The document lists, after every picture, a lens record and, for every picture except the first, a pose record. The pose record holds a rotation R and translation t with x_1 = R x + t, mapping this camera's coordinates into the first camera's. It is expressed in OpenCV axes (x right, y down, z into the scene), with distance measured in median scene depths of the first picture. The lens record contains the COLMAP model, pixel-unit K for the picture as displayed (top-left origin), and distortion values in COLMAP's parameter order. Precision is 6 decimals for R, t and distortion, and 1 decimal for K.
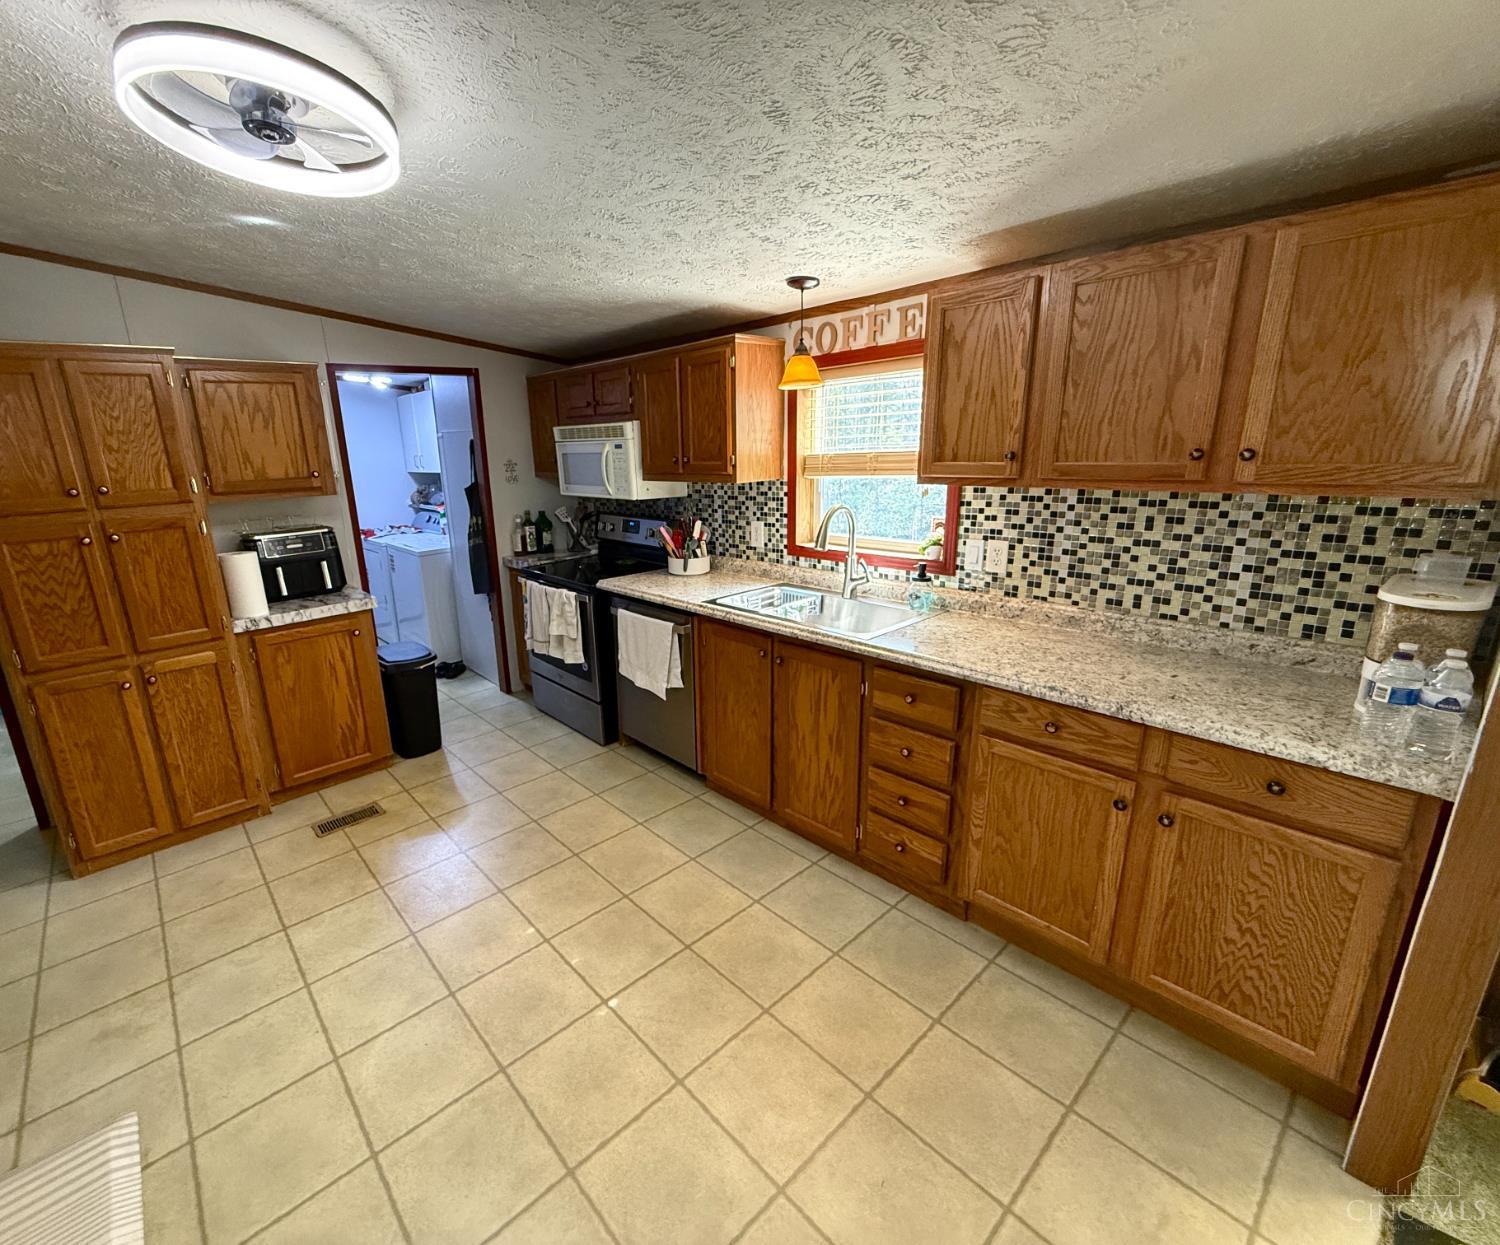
lens RADIAL K [[663.4, 0, 666.1], [0, 663.4, 622.1], [0, 0, 1]] dist [0.000829, -0.000744]
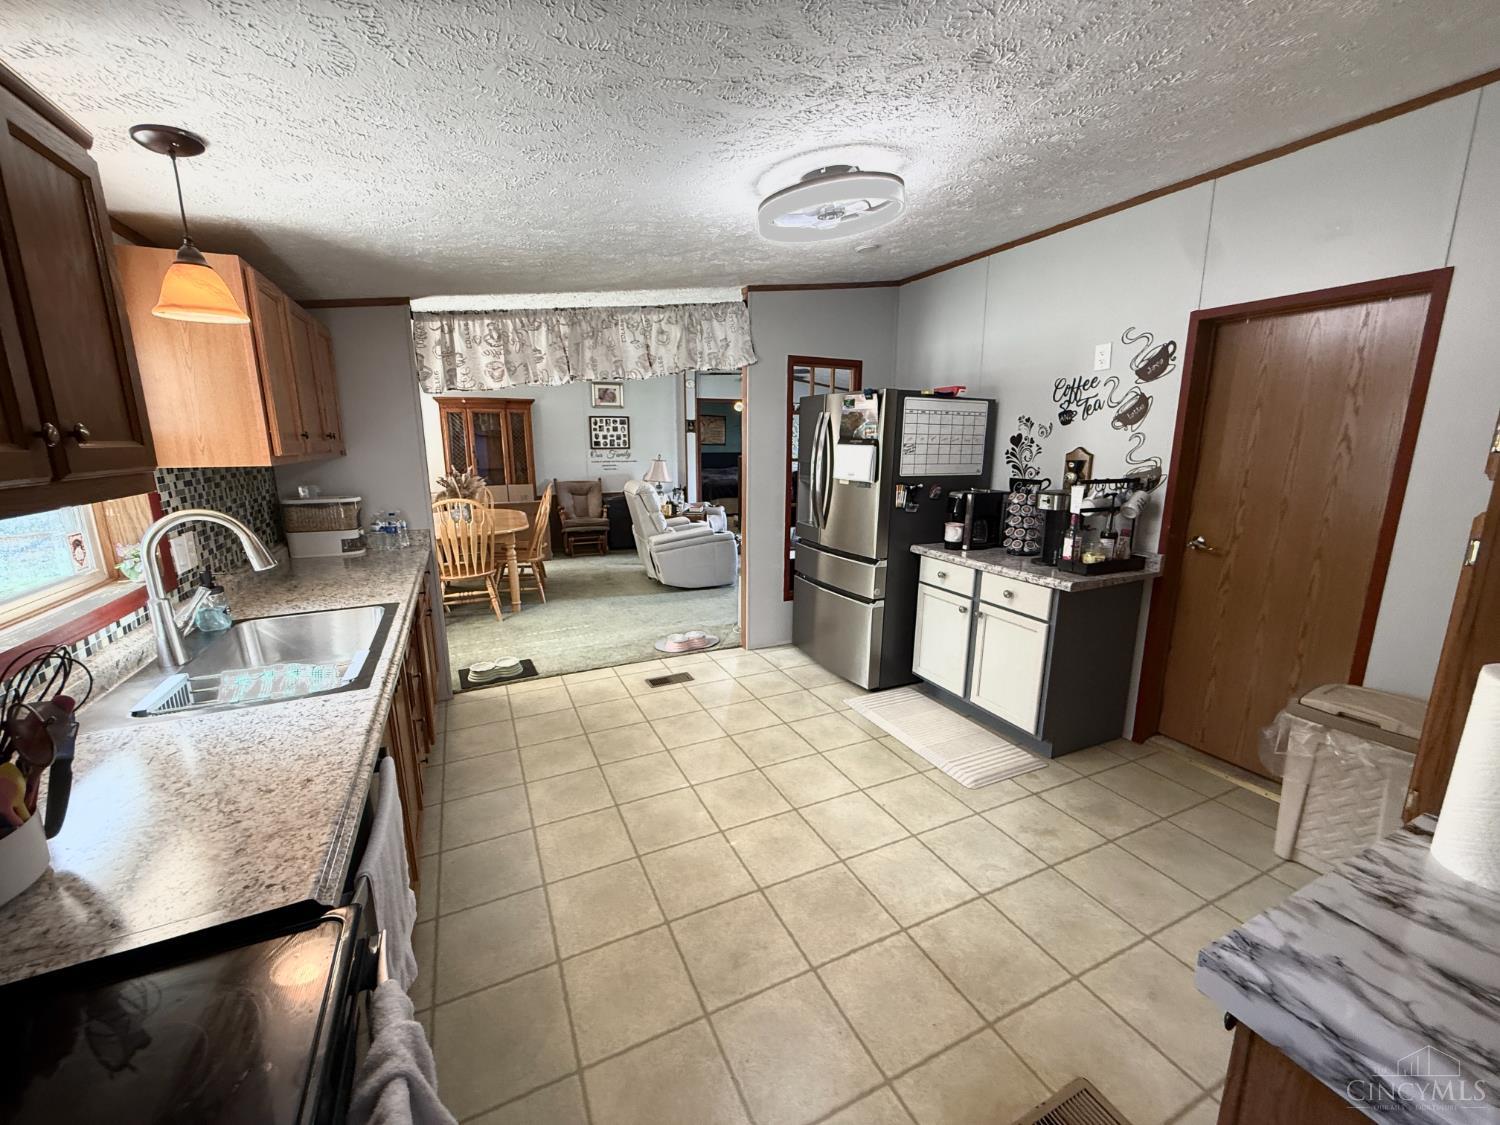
lens RADIAL K [[598.4, 0, 745.6], [0, 598.4, 561.5], [0, 0, 1]] dist [-0.000438, 0.000422]
pose [[-0.967273, -0.009649, 0.253556, -0.405668], [0.105239, 0.894020, 0.435491, -0.331460], [-0.230886, 0.447923, -0.863746, 1.418438]]
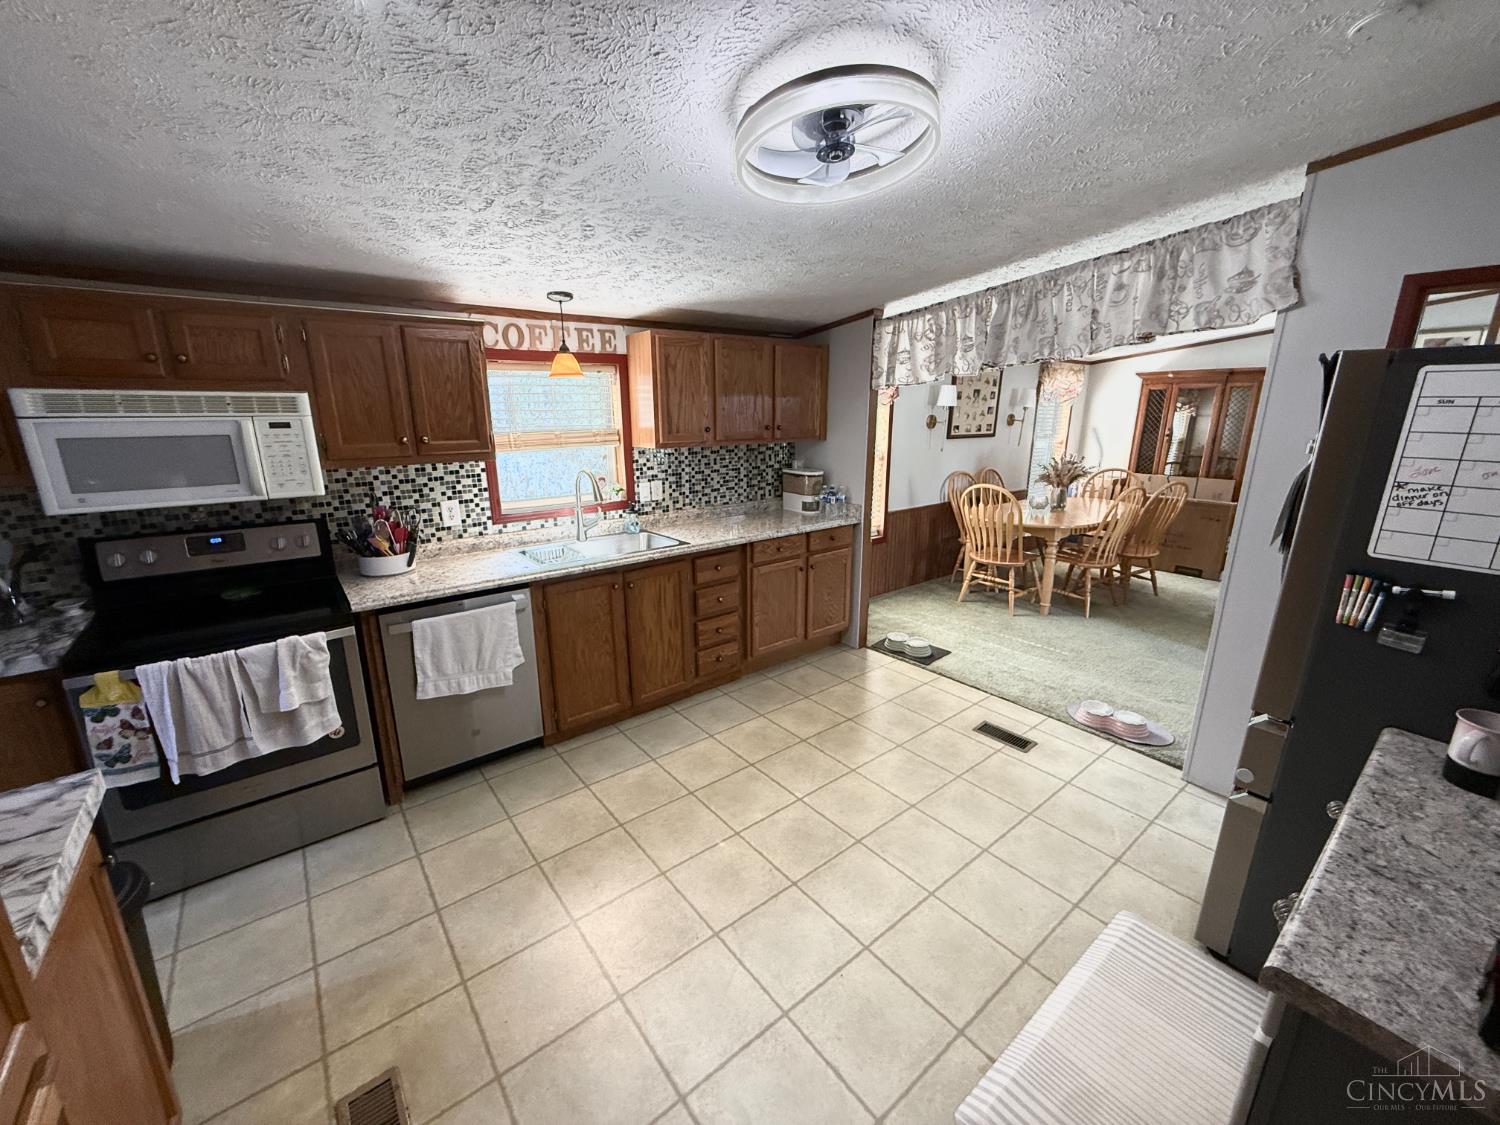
lens RADIAL K [[598.4, 0, 742.4], [0, 598.4, 562.6], [0, 0, 1]] dist [-0.000438, 0.000422]
pose [[0.028466, -0.212481, 0.976751, -0.943427], [0.267688, 0.943077, 0.197354, -0.154930], [-0.963085, 0.255847, 0.083724, 0.655900]]
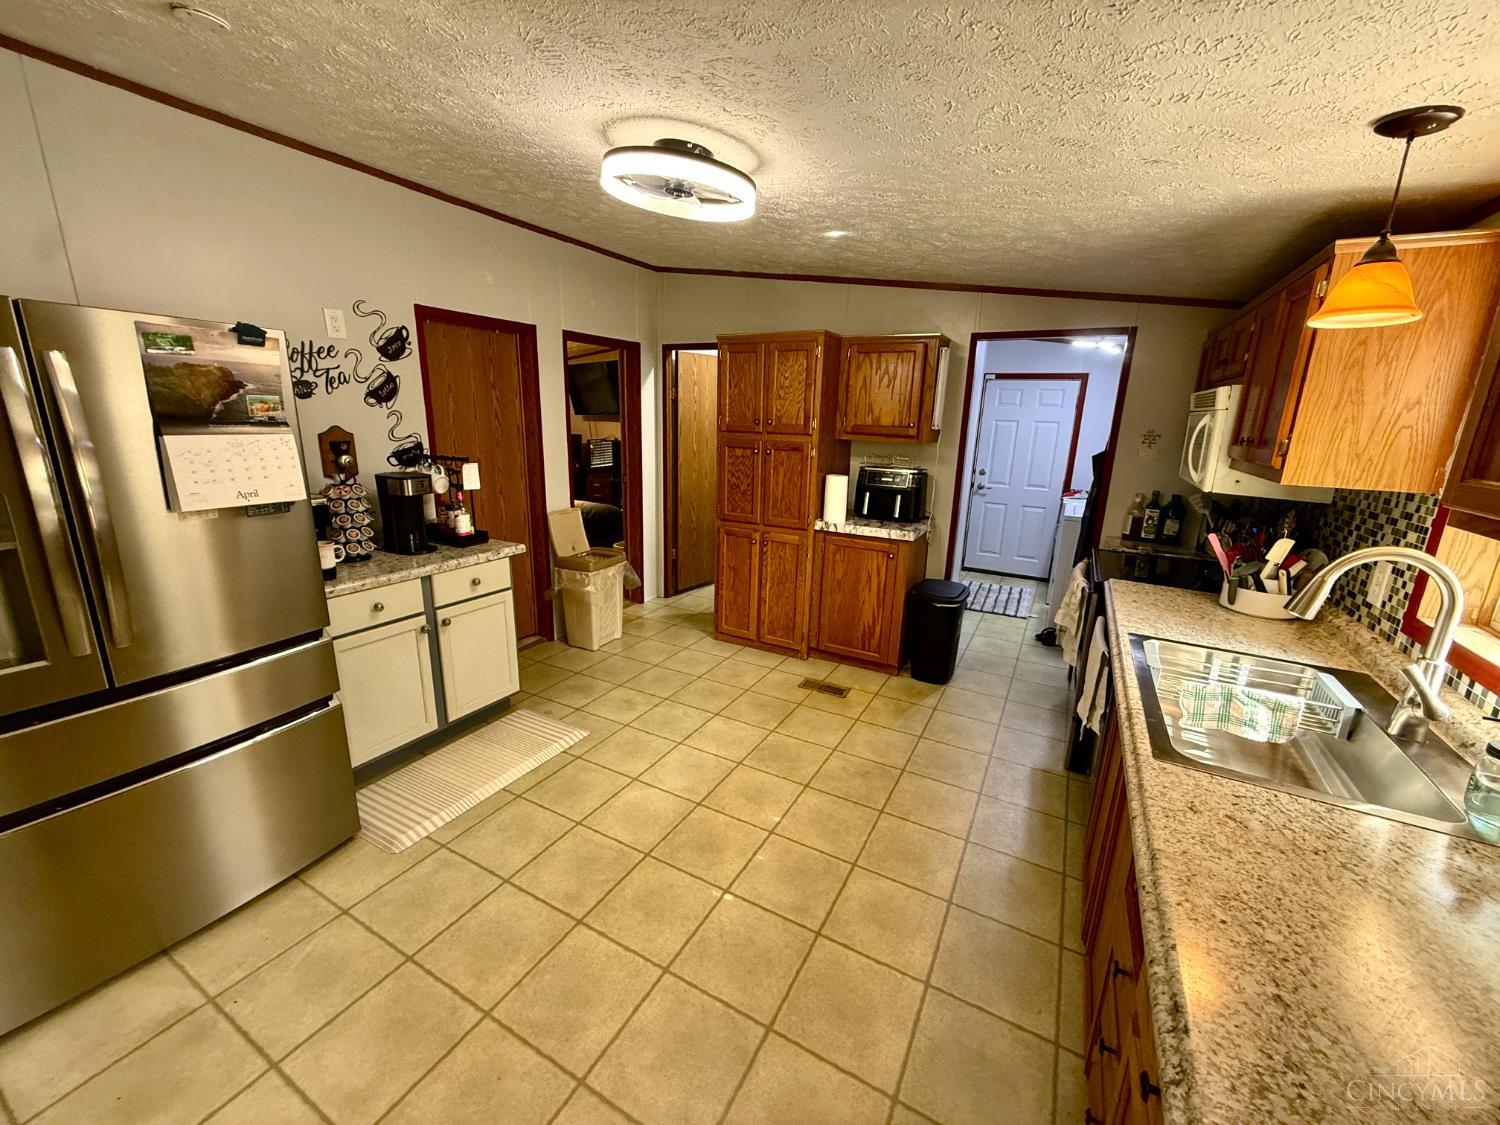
lens RADIAL K [[598.4, 0, 739.3], [0, 598.4, 562.3], [0, 0, 1]] dist [-0.000438, 0.000422]
pose [[0.358871, 0.274847, -0.892004, 0.499187], [-0.285904, 0.942095, 0.175257, -0.103711], [0.888522, 0.192133, 0.416670, 0.363887]]
